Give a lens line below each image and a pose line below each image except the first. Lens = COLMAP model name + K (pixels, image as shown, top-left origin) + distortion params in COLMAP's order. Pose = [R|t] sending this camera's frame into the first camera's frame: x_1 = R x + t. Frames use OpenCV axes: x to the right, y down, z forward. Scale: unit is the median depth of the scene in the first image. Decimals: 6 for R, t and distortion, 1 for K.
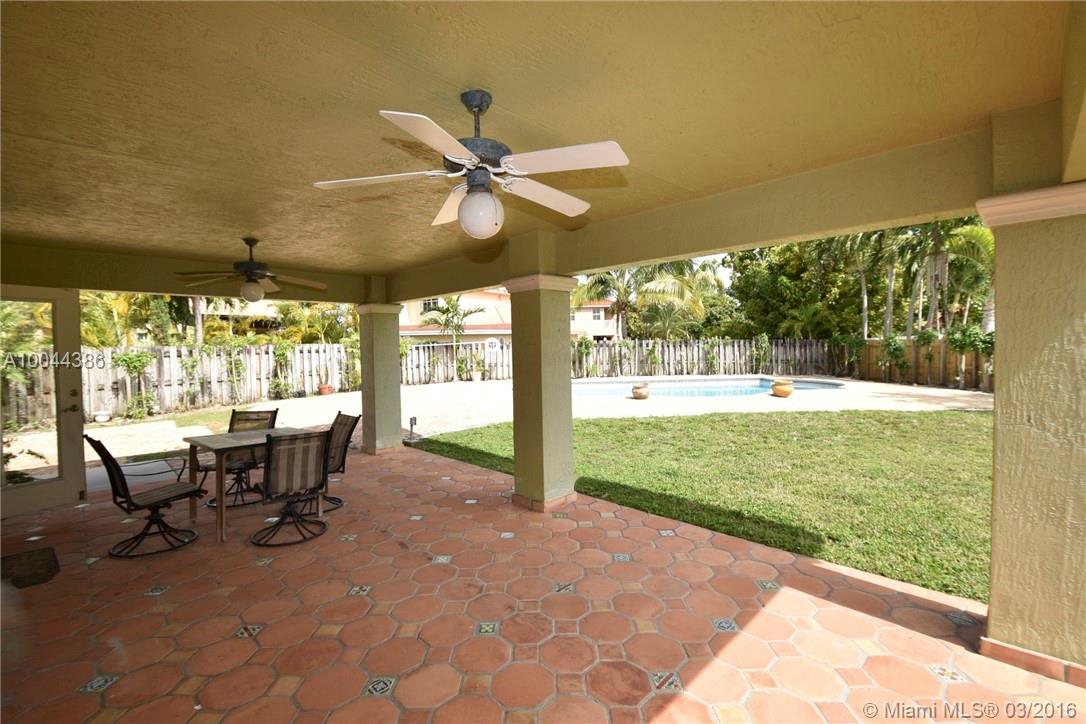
lens RADIAL K [[475.2, 0, 543.7], [0, 475.2, 358.9], [0, 0, 1]] dist [-0.000768, -0.005137]
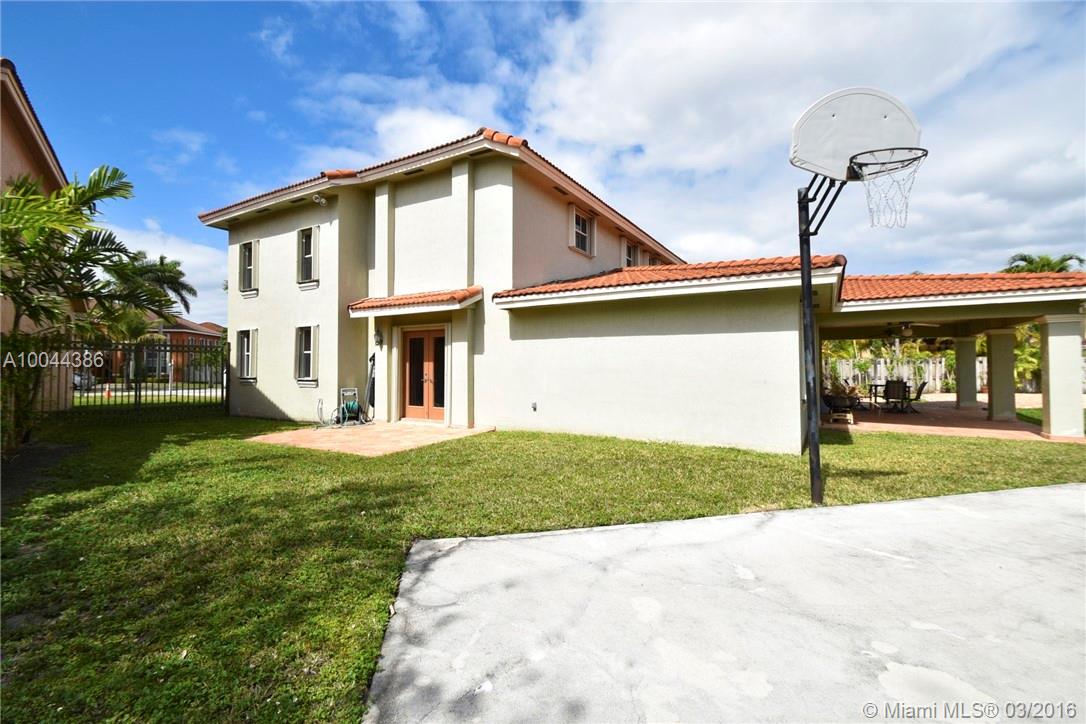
lens RADIAL K [[475.2, 0, 544.0], [0, 475.2, 360.7], [0, 0, 1]] dist [-0.000768, -0.005137]
pose [[0.247041, 0.007480, -0.968976, 0.635906], [-0.033929, 0.999424, -0.000936, 0.027325], [0.968411, 0.033107, 0.247153, -0.682347]]
